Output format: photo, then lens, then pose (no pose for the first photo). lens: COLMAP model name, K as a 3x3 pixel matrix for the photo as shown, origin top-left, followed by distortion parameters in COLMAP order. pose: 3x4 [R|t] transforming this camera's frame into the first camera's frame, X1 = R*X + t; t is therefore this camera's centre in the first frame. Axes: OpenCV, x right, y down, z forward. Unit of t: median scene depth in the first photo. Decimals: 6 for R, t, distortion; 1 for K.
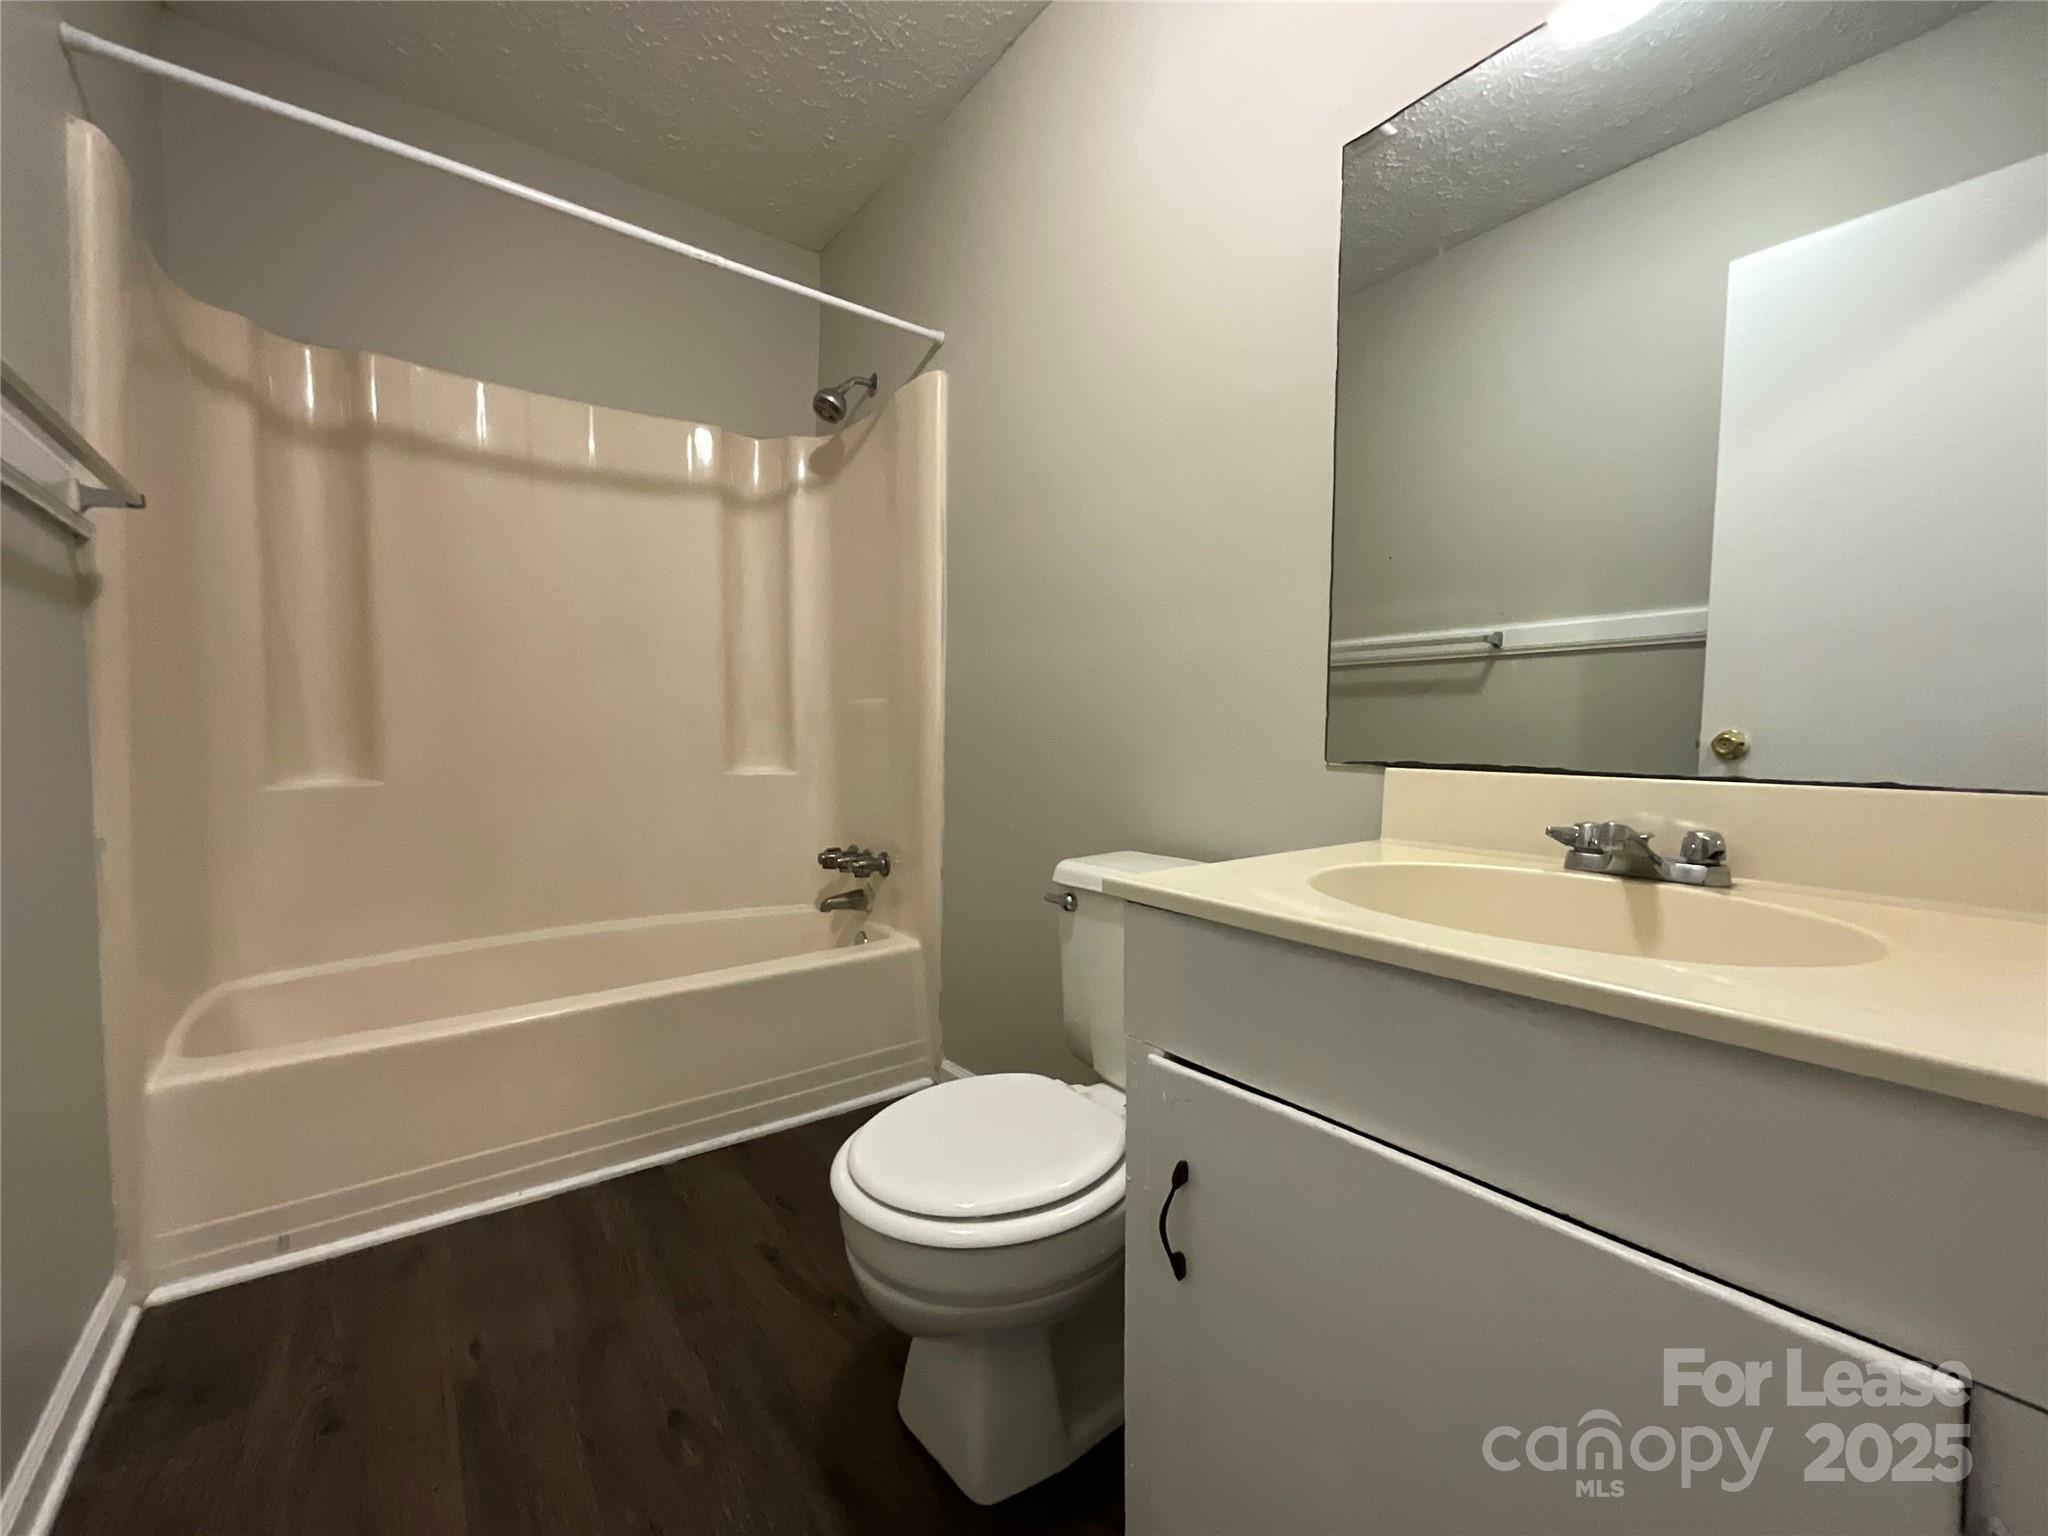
lens RADIAL K [[825.2, 0, 1035.4], [0, 825.2, 769.9], [0, 0, 1]] dist [-0.000523, 0.000197]
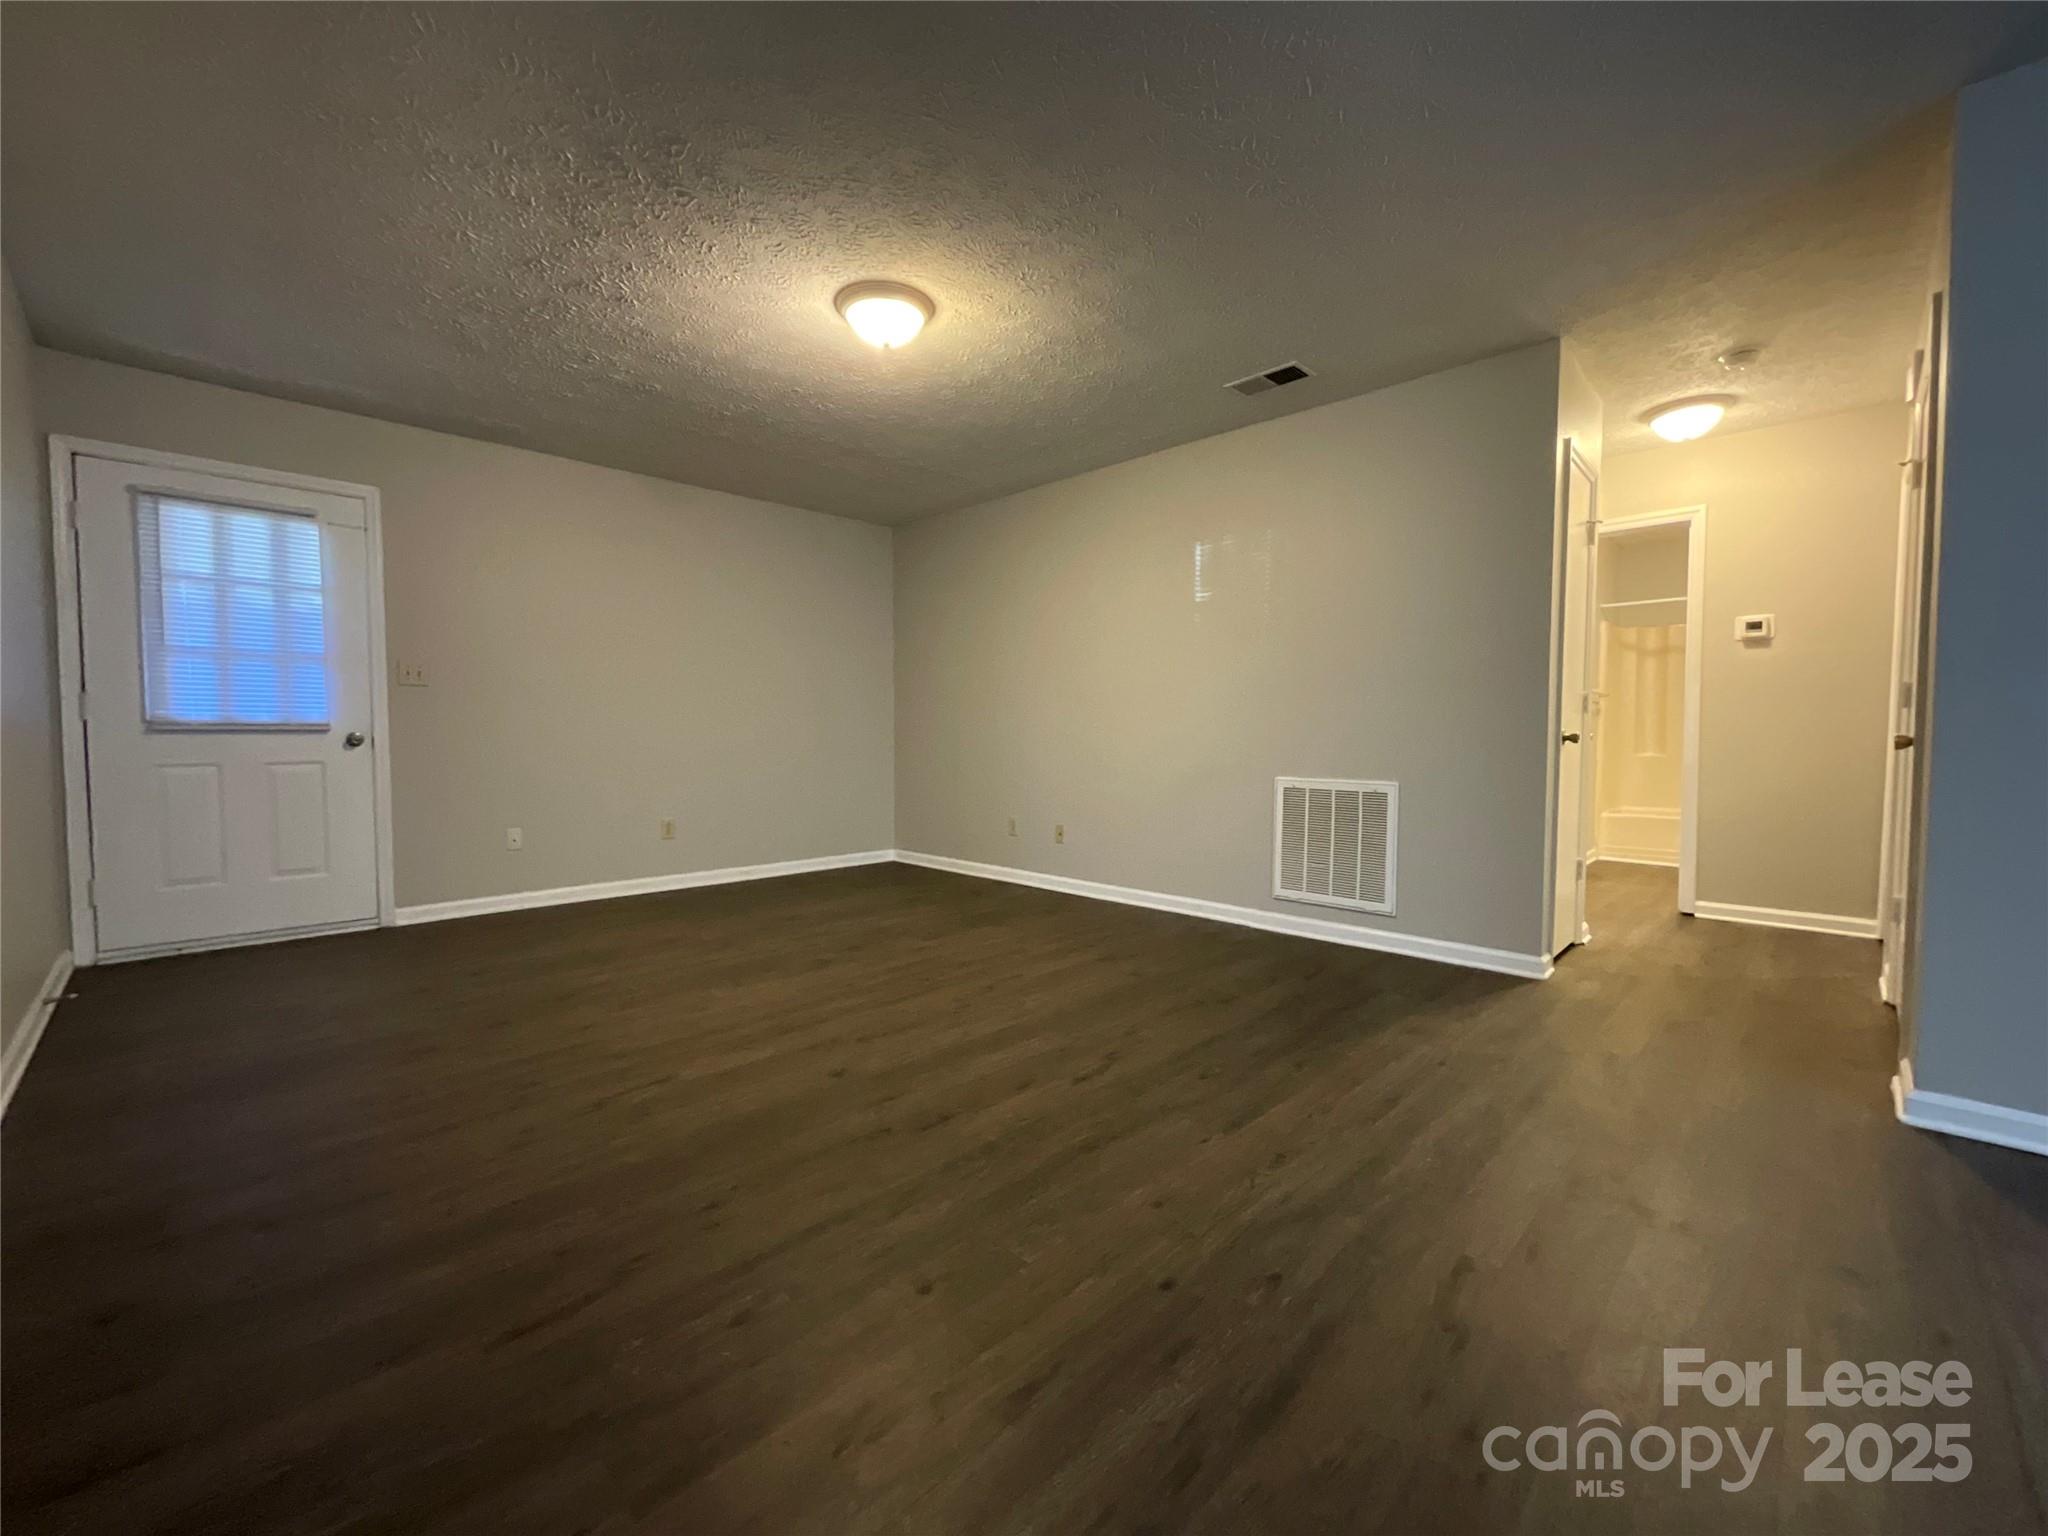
lens RADIAL K [[825.9, 0, 1021.9], [0, 825.9, 771.9], [0, 0, 1]] dist [-0.000832, -0.000003]
pose [[0.128788, 0.040442, -0.990847, 2.436786], [-0.042955, 0.998458, 0.035170, 0.086763], [0.990741, 0.038032, 0.130326, -2.235084]]
